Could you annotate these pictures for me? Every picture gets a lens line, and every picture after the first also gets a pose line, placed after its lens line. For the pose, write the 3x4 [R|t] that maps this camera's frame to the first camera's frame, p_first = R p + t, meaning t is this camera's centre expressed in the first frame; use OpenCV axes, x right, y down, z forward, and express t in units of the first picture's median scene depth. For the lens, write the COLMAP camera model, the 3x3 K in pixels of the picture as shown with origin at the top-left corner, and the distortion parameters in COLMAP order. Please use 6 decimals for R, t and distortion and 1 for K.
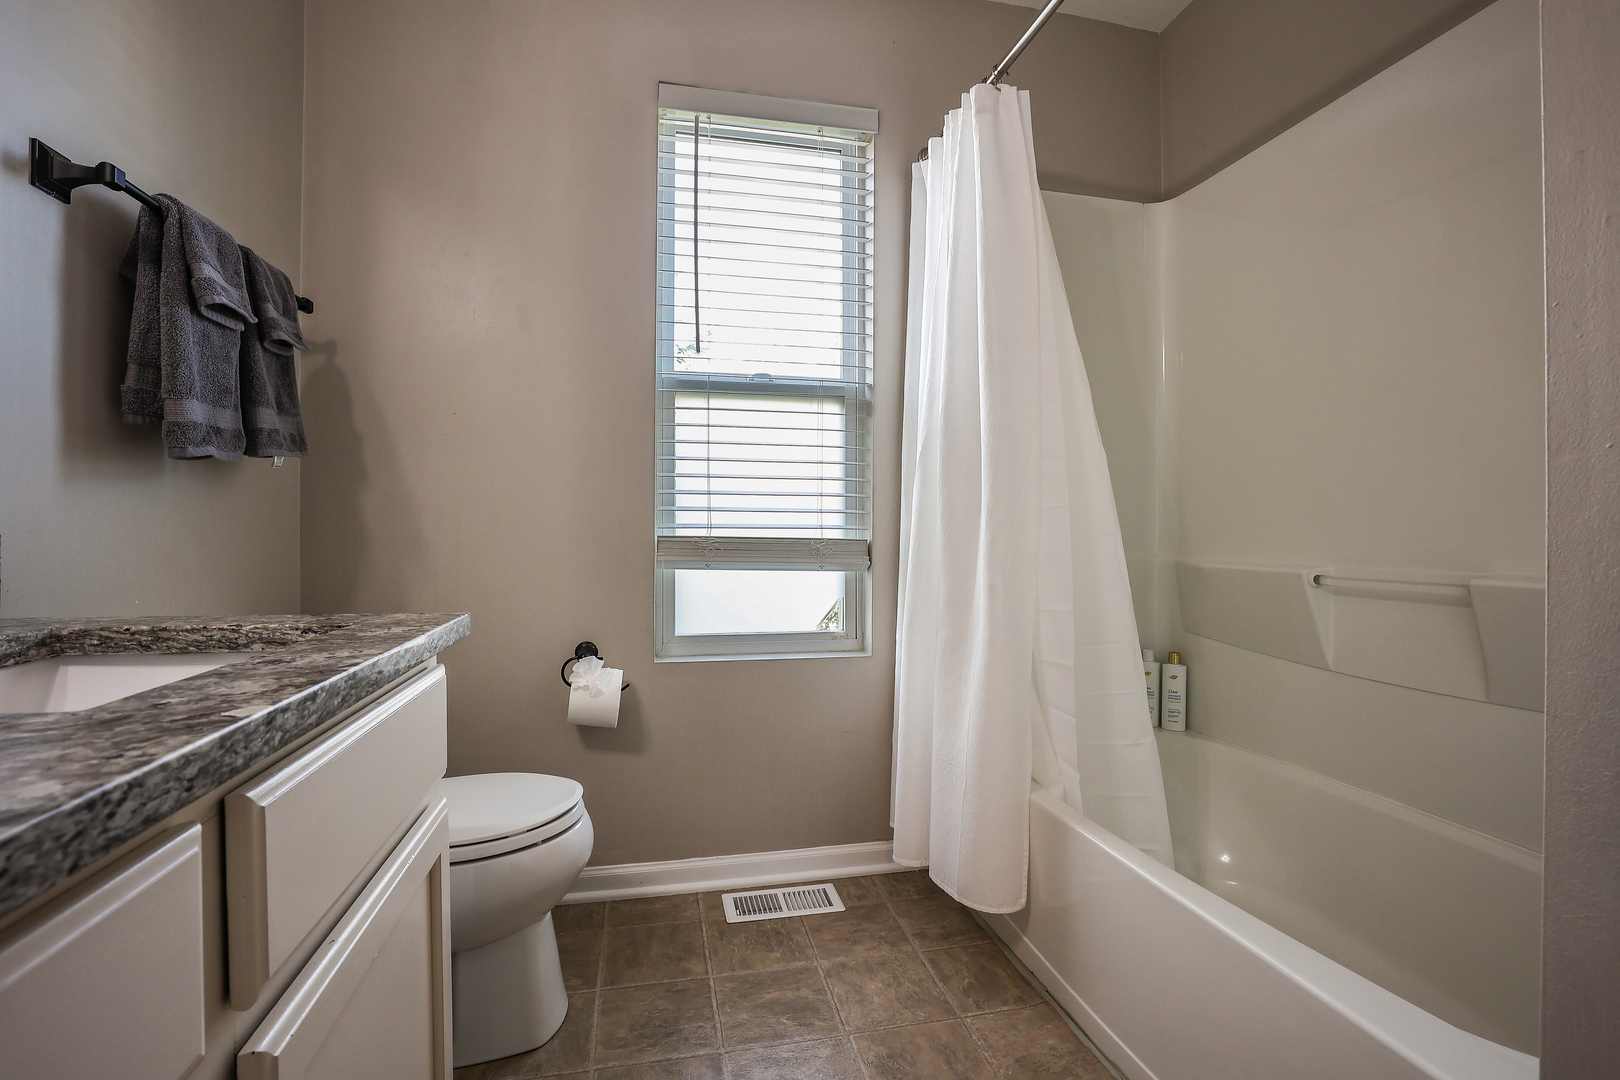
lens RADIAL K [[742.9, 0, 810.9], [0, 742.9, 532.2], [0, 0, 1]] dist [-0.033808, 0.001586]
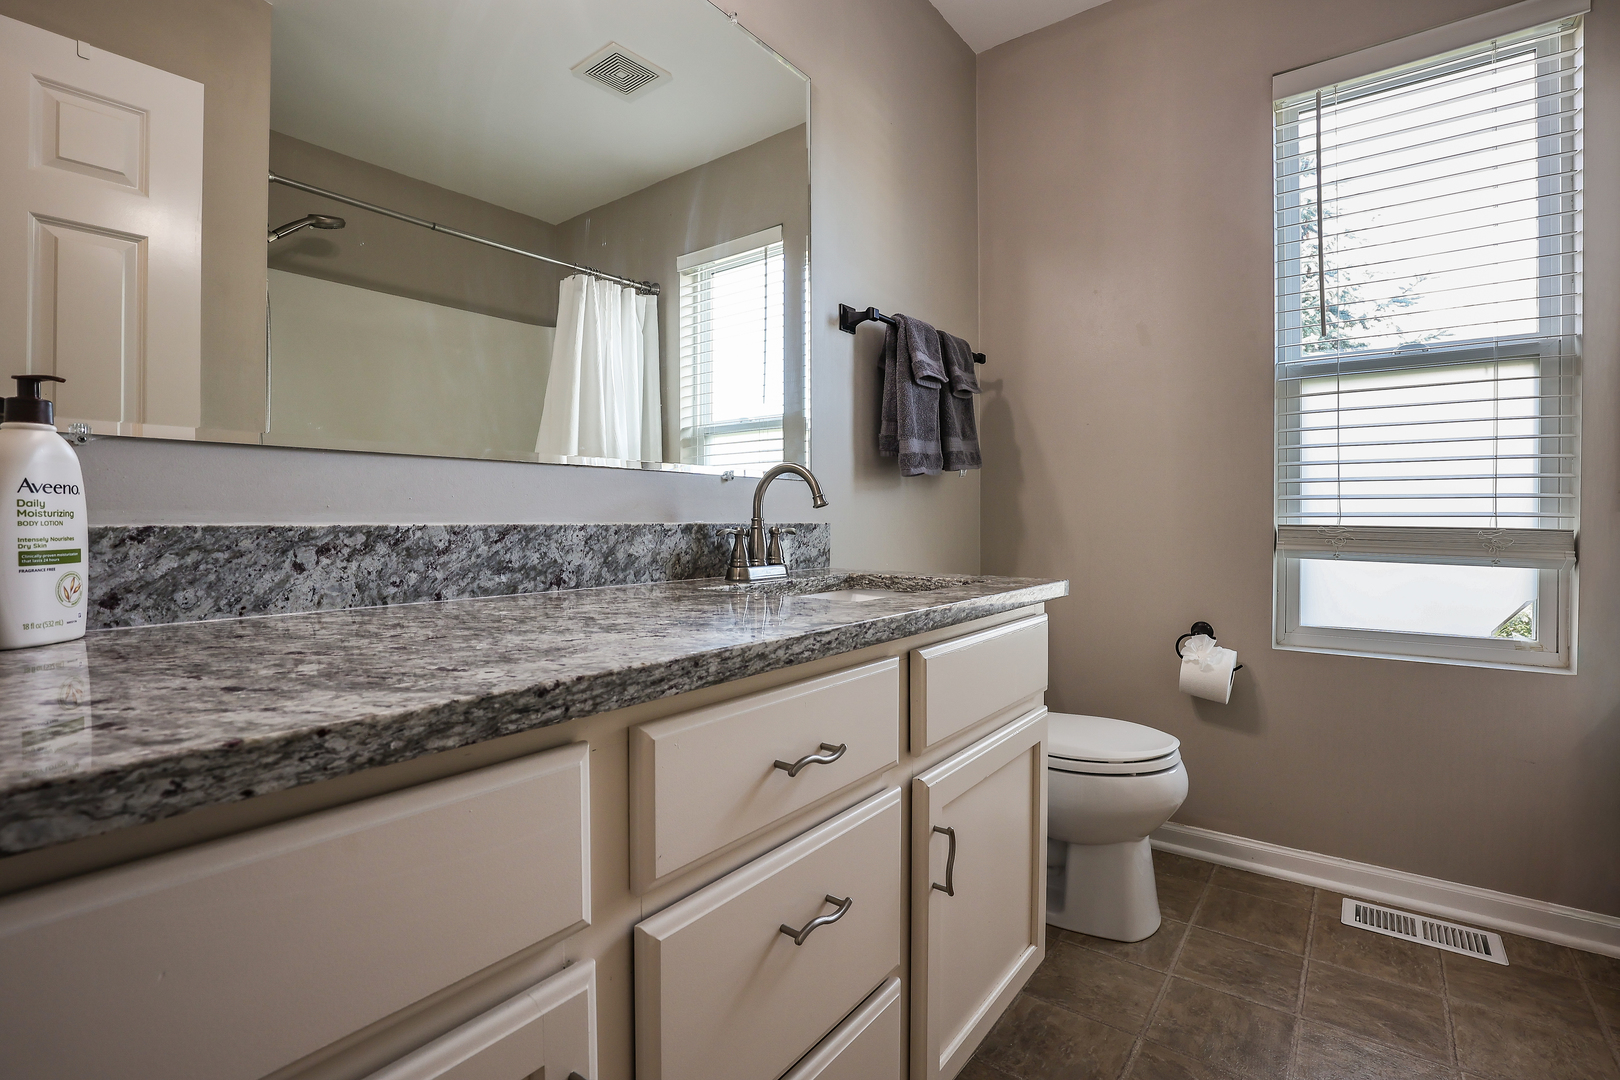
lens RADIAL K [[757.1, 0, 810.5], [0, 757.1, 529.7], [0, 0, 1]] dist [-0.003083, -0.000192]
pose [[0.649248, 0.007242, -0.760542, 0.206239], [0.001726, 0.999938, 0.010996, -0.001123], [0.760575, -0.008452, 0.649195, -0.196740]]
